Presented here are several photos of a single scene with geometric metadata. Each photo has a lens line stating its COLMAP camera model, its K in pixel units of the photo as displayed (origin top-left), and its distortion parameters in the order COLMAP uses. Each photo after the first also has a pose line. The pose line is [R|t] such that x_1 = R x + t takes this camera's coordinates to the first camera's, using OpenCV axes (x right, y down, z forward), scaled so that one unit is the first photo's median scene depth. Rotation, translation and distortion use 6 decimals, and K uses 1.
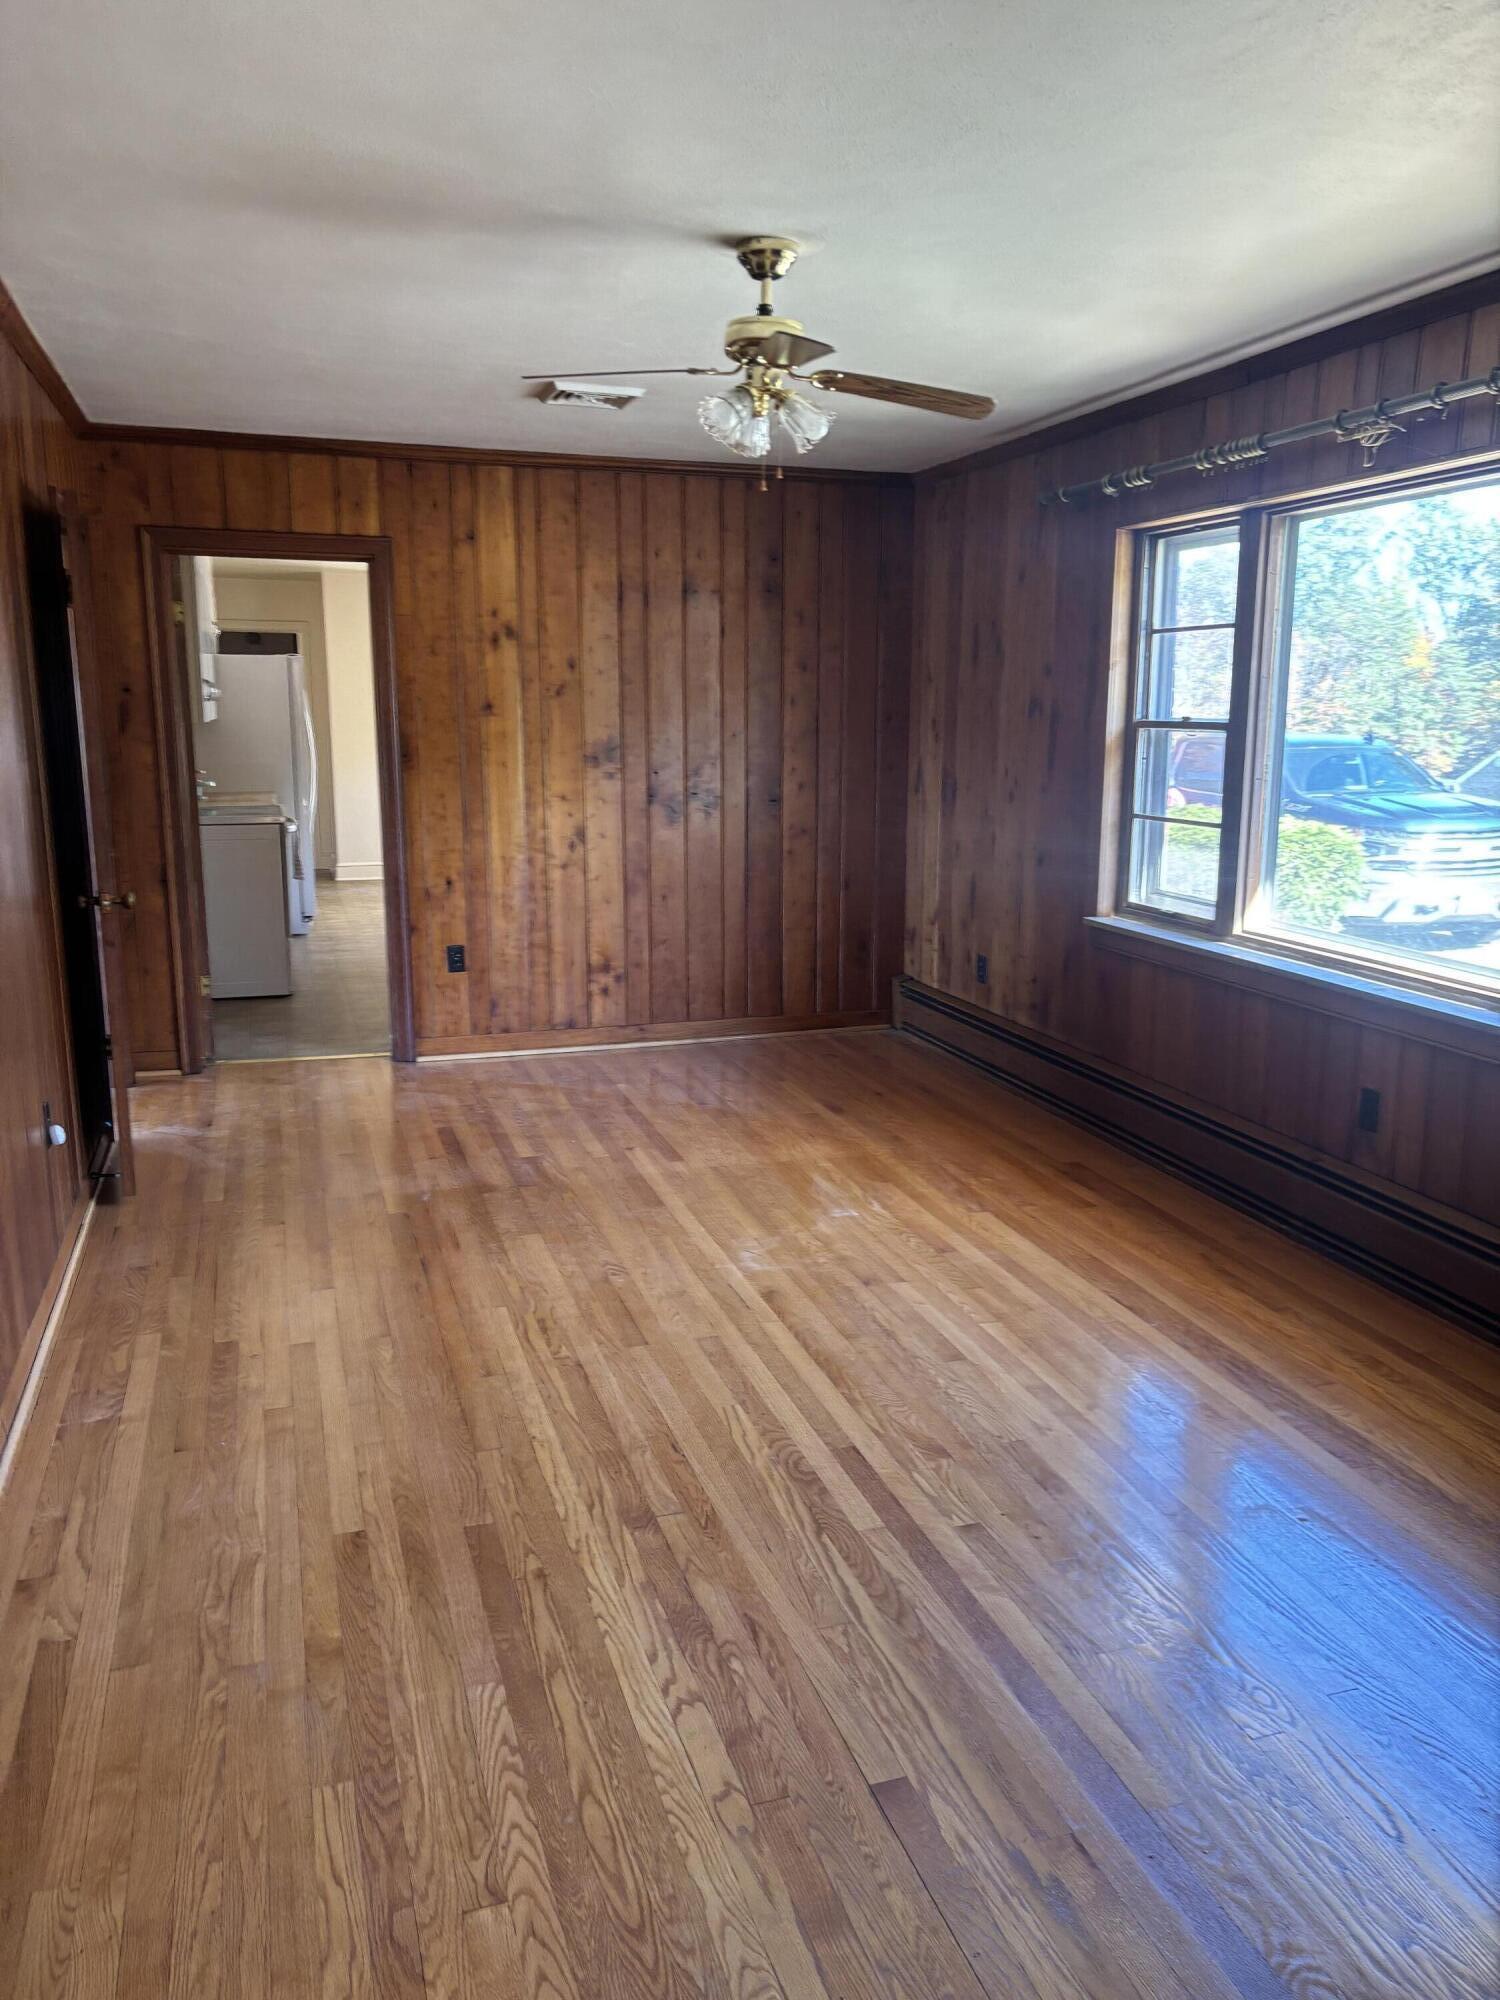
lens RADIAL K [[1505.9, 0, 749.5], [0, 1505.9, 998.9], [0, 0, 1]] dist [0.040170, -0.041873]
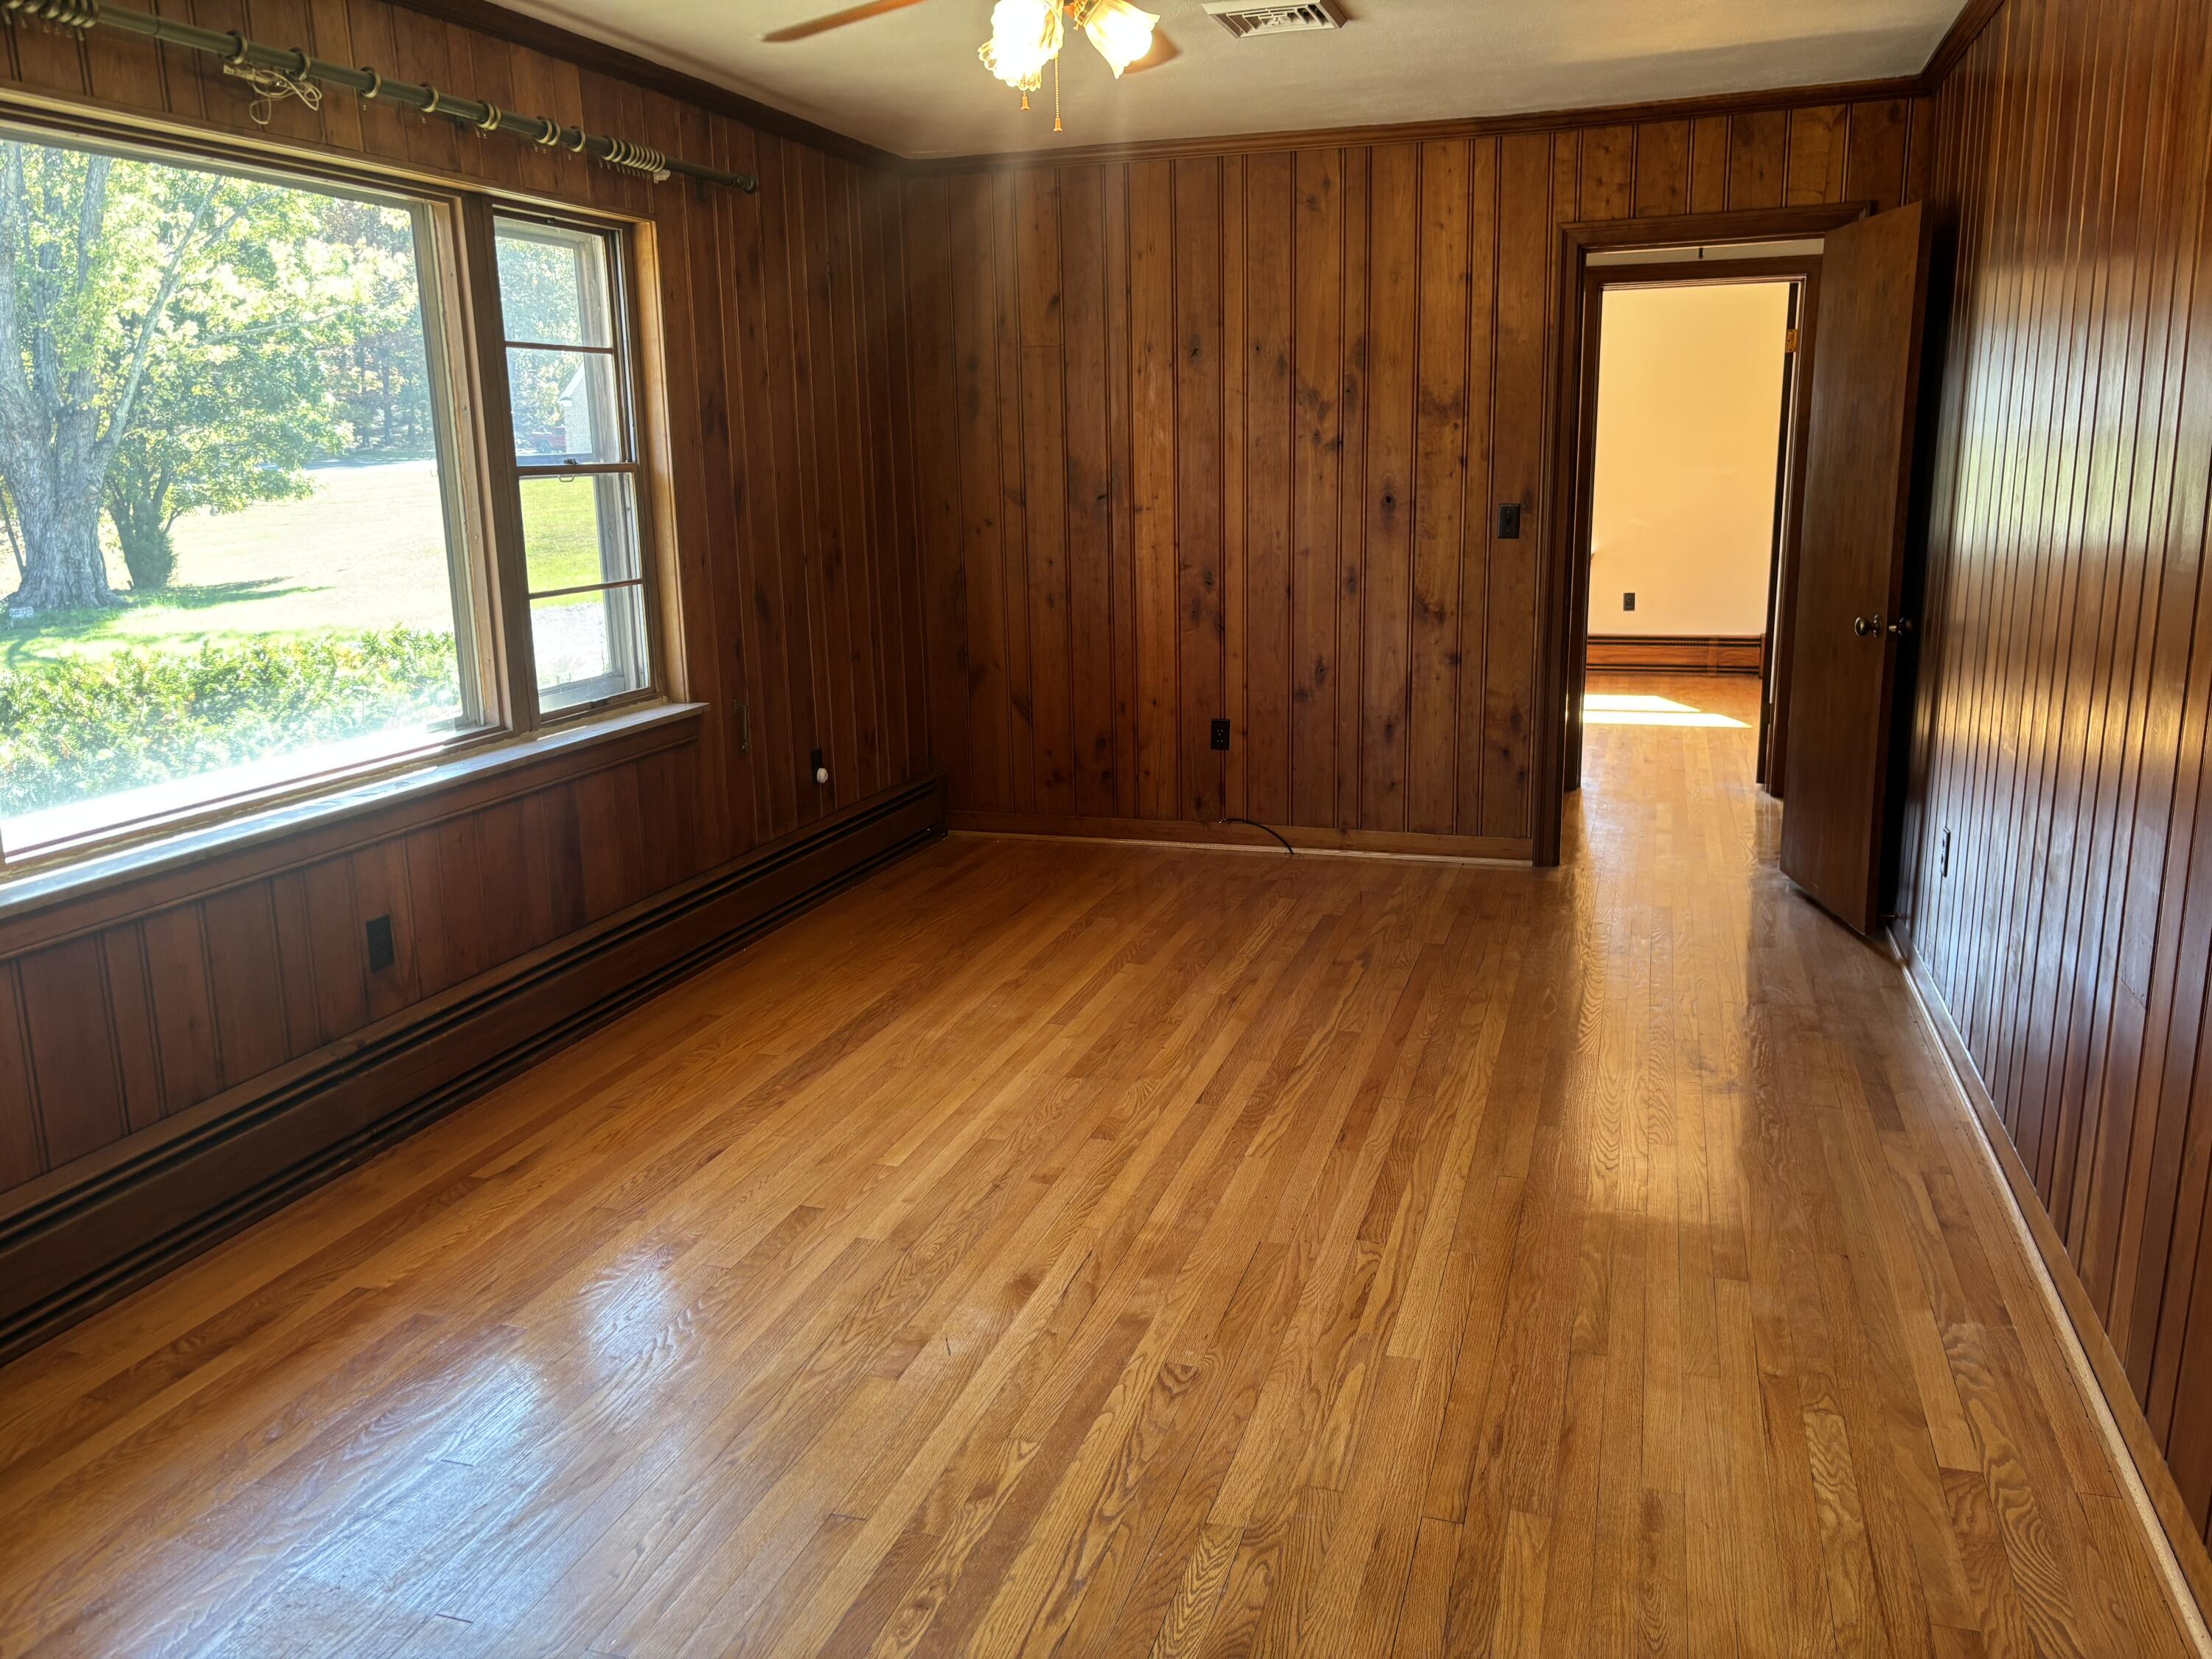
lens RADIAL K [[1773.1, 0, 1108.6], [0, 1773.1, 835.1], [0, 0, 1]] dist [0.017987, 0.003510]
pose [[-0.824655, -0.109488, 0.554939, -0.486740], [0.130334, 0.917907, 0.374781, -0.318747], [-0.550416, 0.381392, -0.742686, 1.629753]]
